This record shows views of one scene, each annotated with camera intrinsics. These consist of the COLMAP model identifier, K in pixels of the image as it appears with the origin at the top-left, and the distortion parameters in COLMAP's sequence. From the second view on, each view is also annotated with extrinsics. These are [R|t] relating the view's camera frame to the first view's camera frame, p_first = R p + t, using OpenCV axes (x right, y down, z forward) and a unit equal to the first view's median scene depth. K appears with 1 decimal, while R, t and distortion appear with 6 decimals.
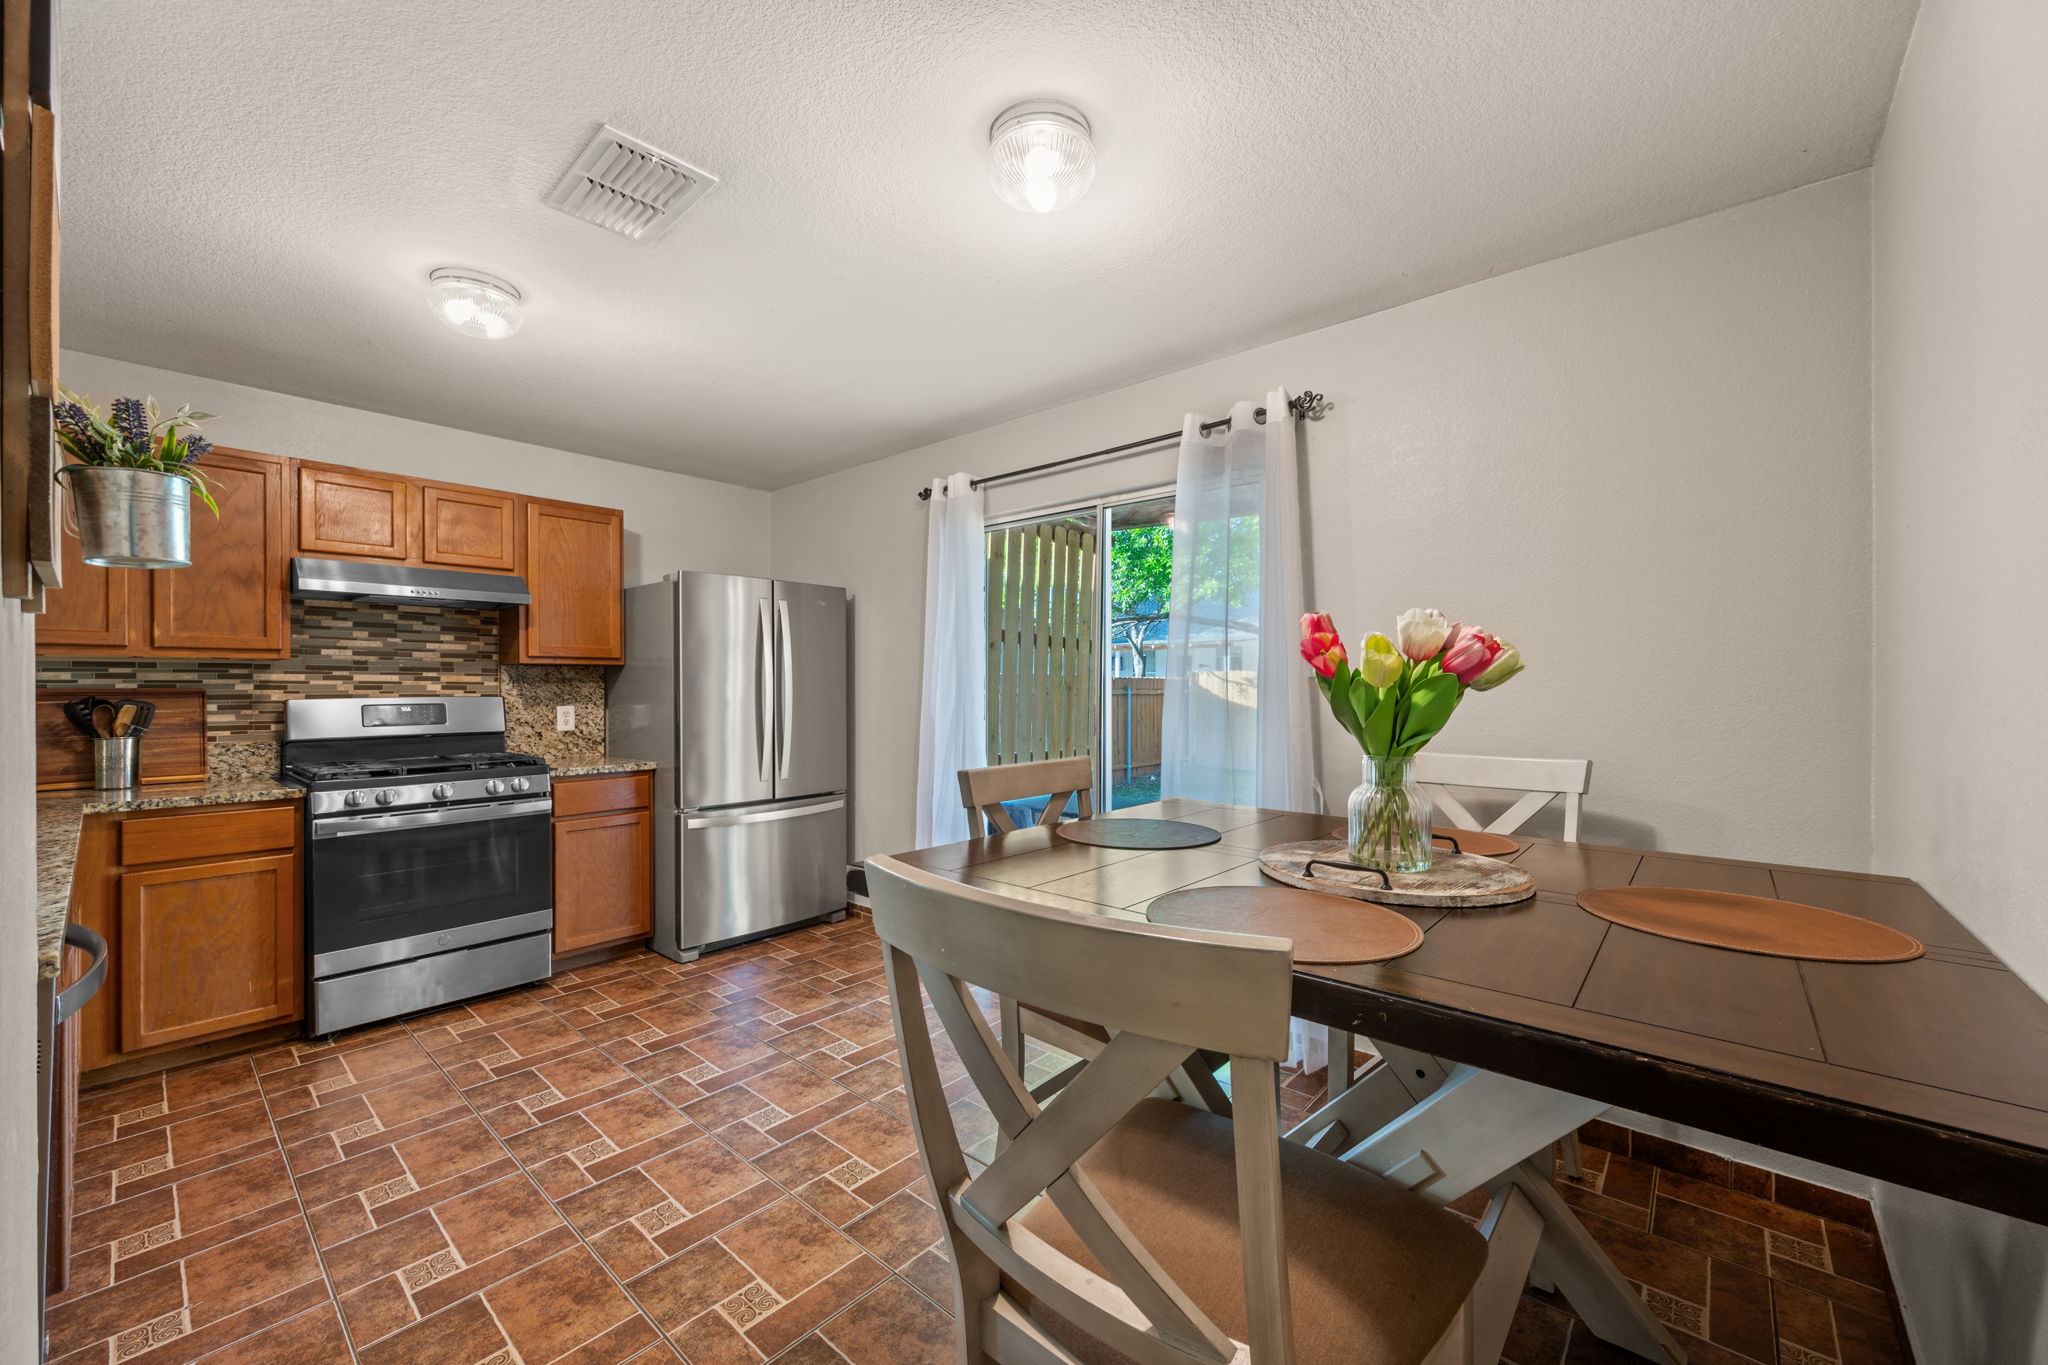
lens RADIAL K [[797.9, 0, 1023.7], [0, 797.9, 687.7], [0, 0, 1]] dist [-0.000120, -0.000289]
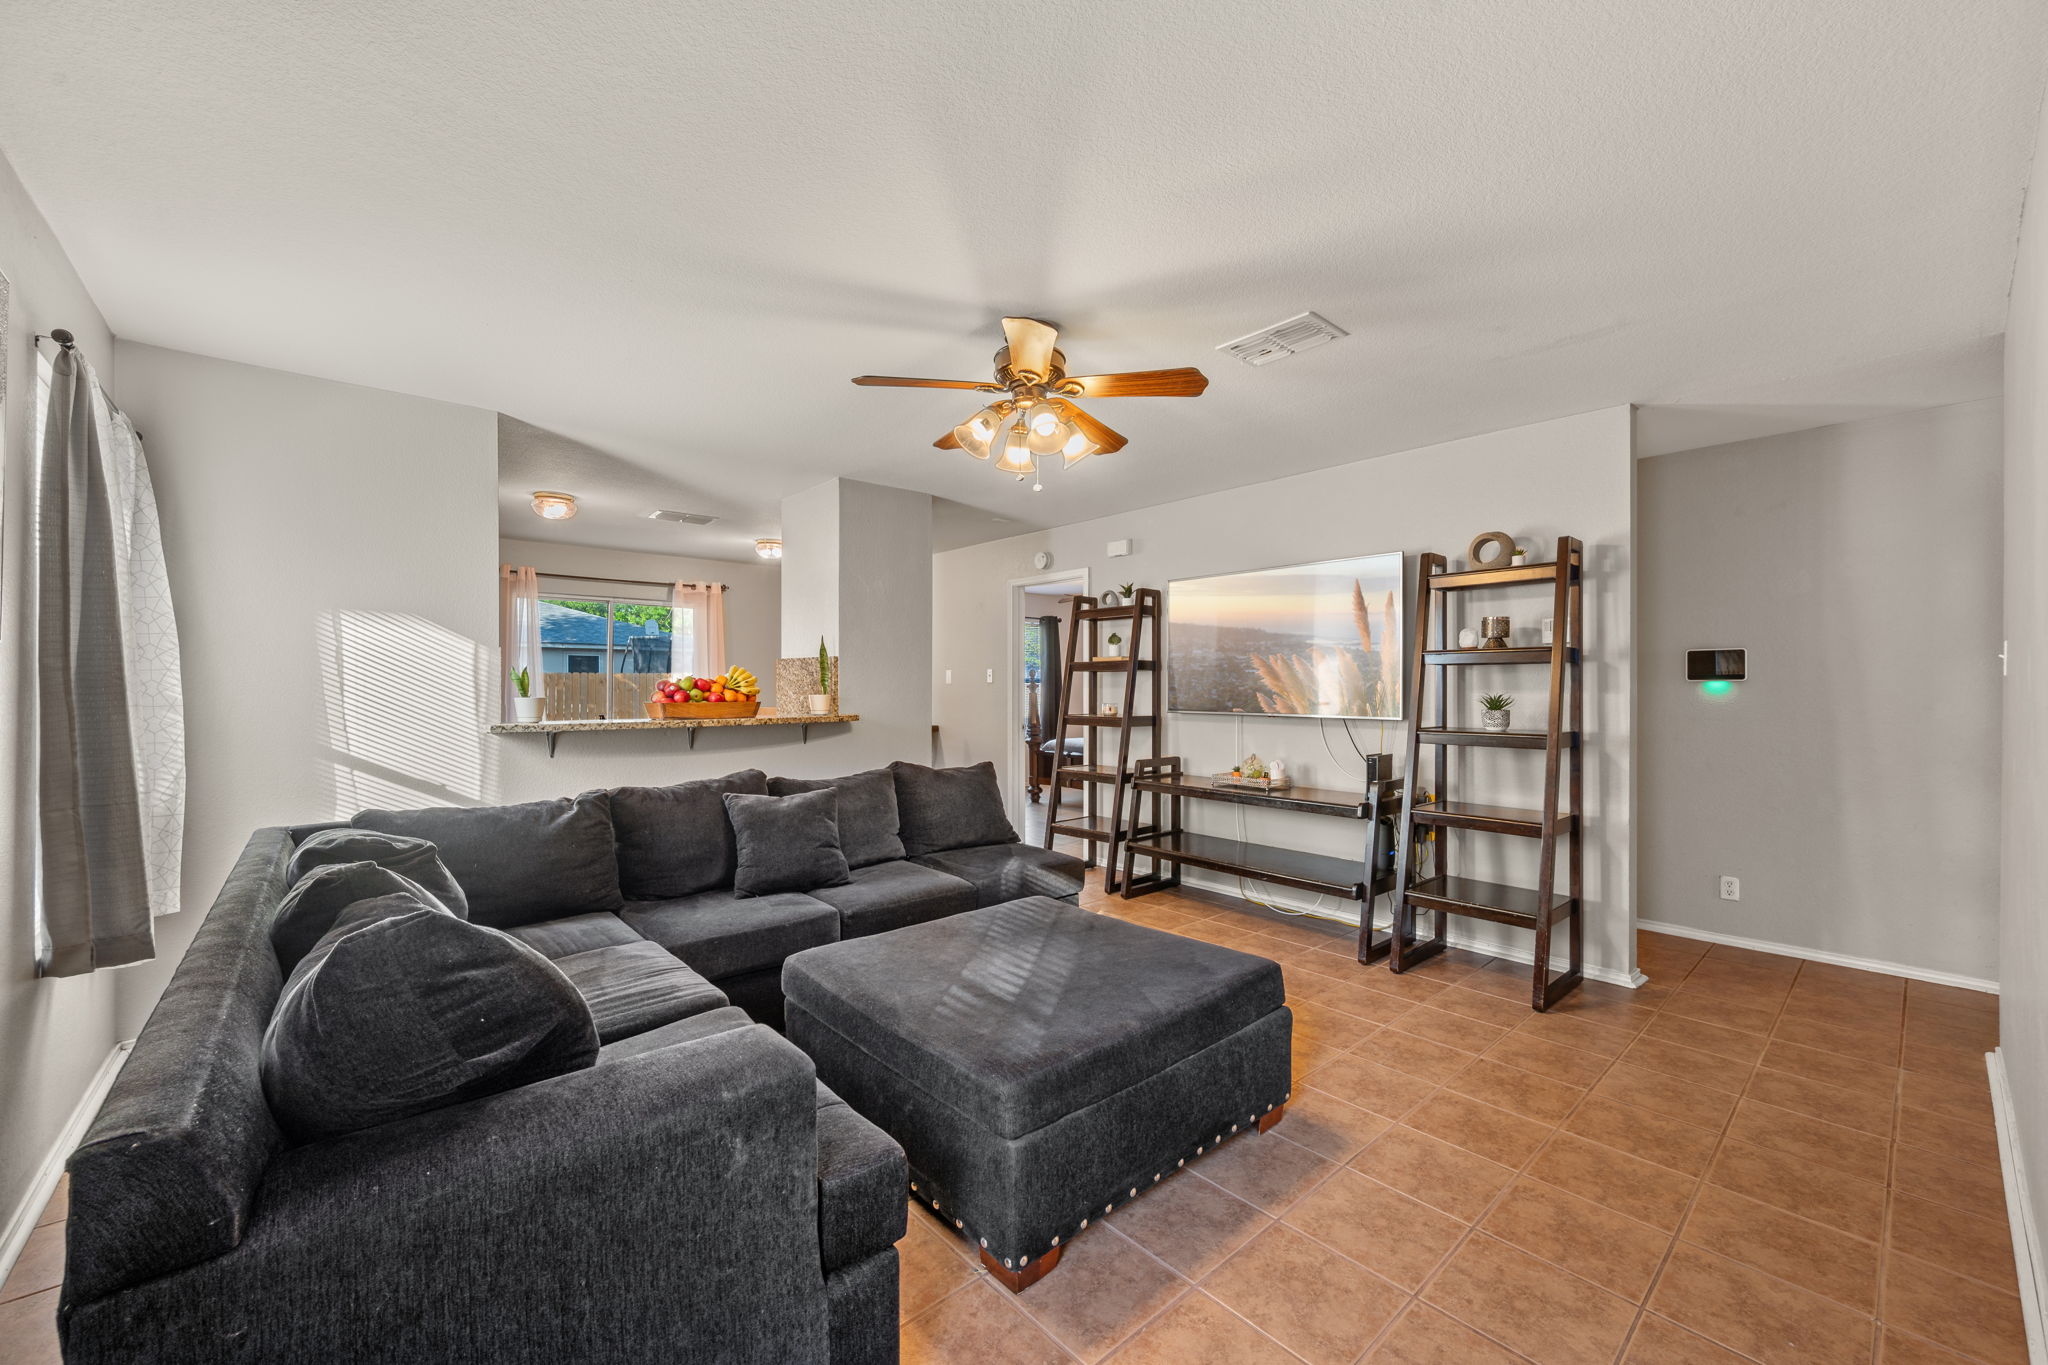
lens RADIAL K [[797.9, 0, 1023.7], [0, 797.9, 687.7], [0, 0, 1]] dist [-0.000120, -0.000289]
pose [[0.132983, -0.002232, 0.991116, -1.830066], [0.003629, 0.999992, 0.001765, -0.000443], [-0.991112, 0.003362, 0.132990, -0.344719]]
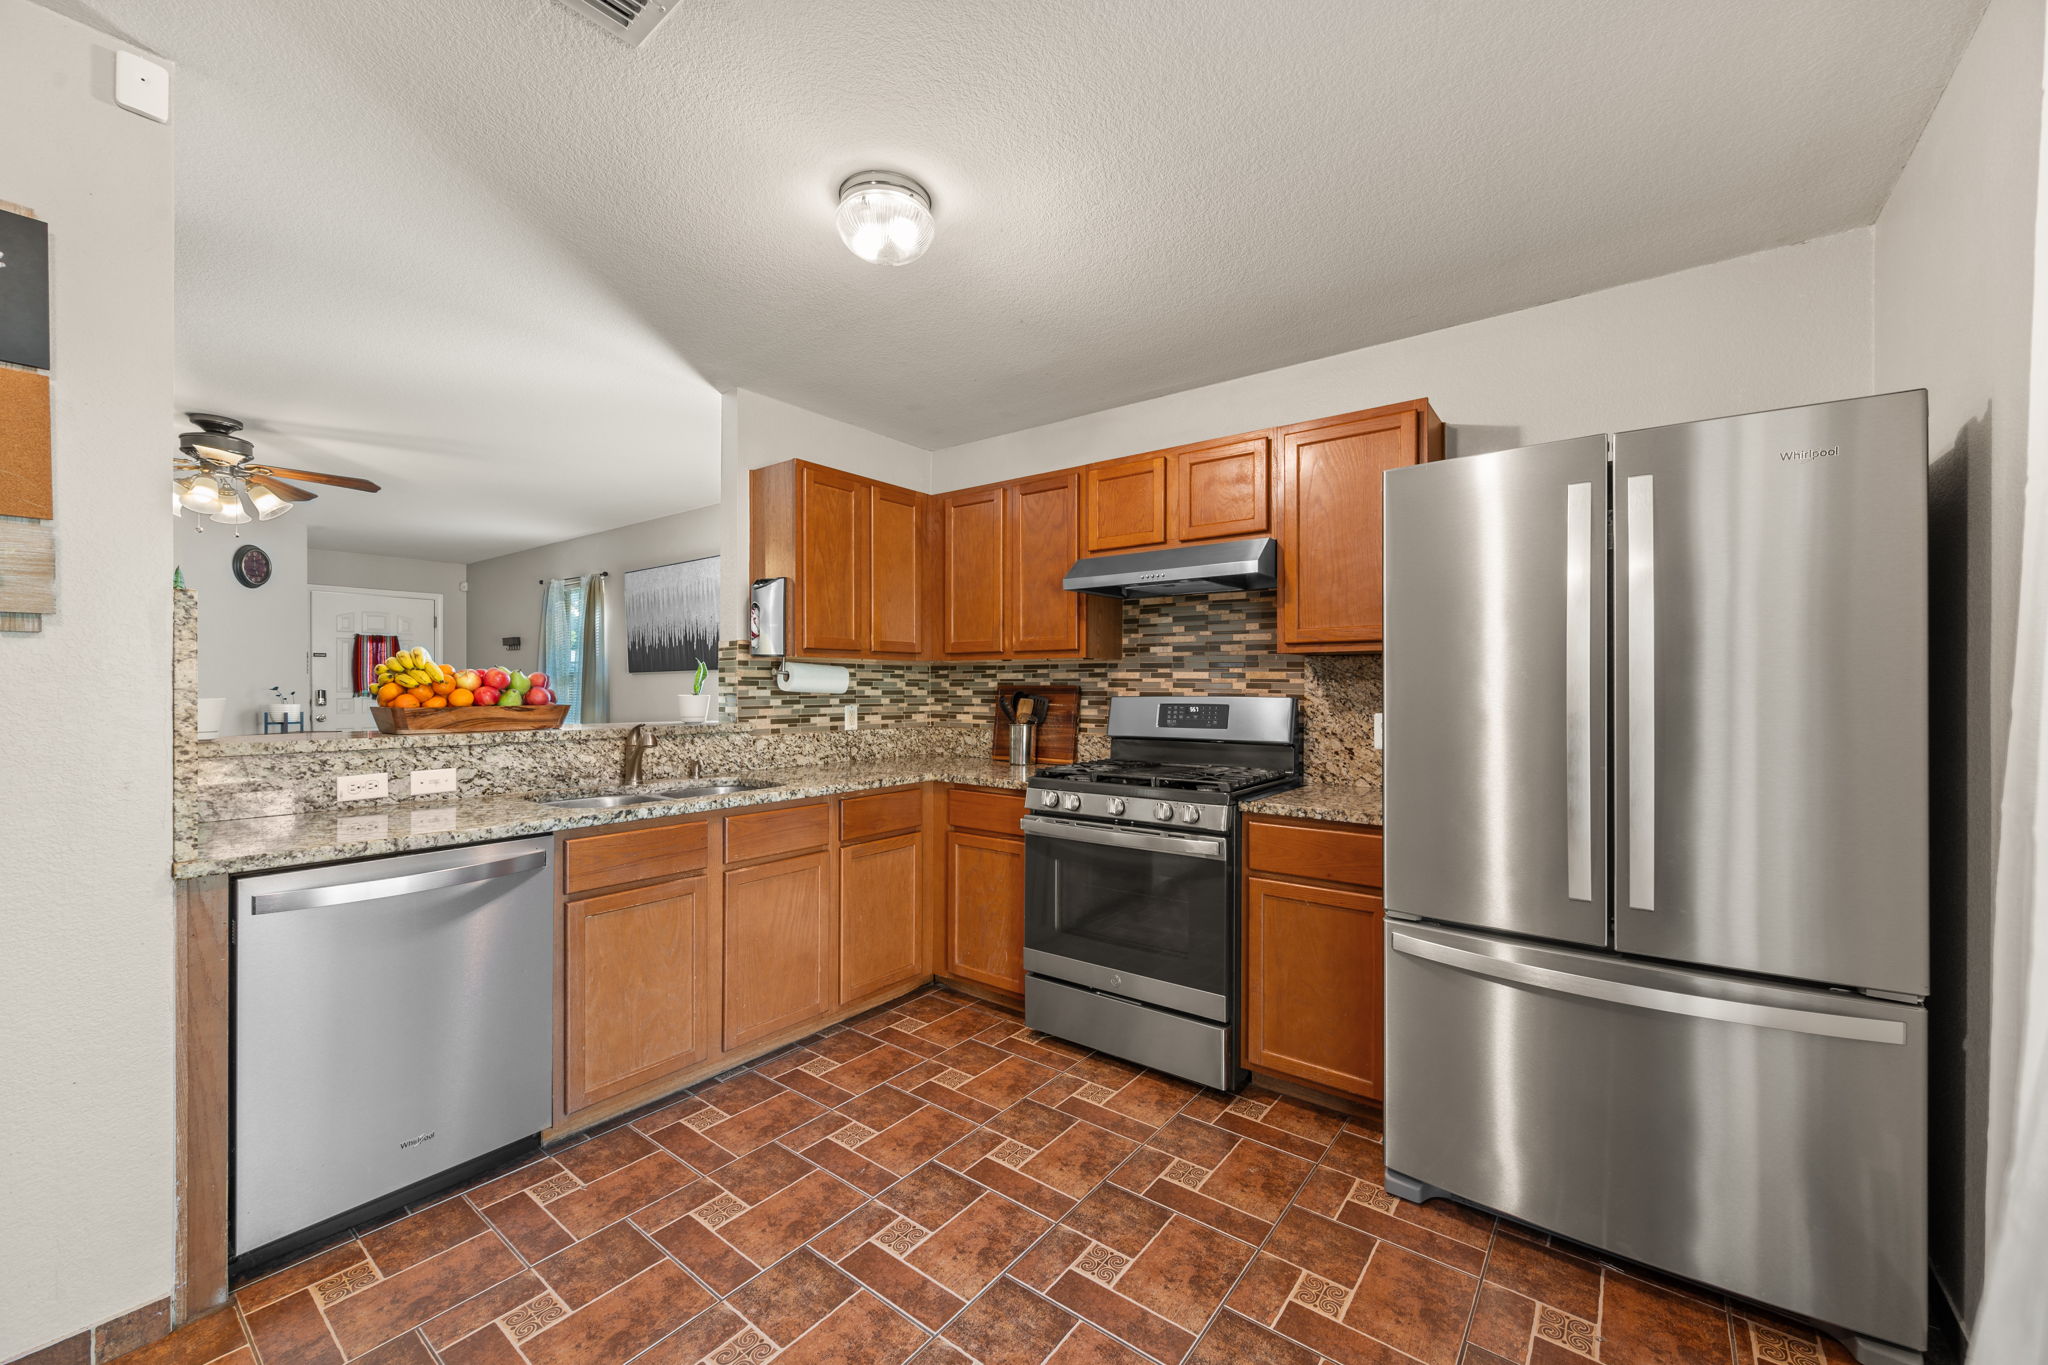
lens RADIAL K [[797.9, 0, 1023.7], [0, 797.9, 687.7], [0, 0, 1]] dist [-0.000120, -0.000289]
pose [[0.064064, 0.003838, -0.997938, 0.106202], [-0.004948, 0.999982, 0.003528, 0.000067], [0.997934, 0.004712, 0.064082, 0.770021]]
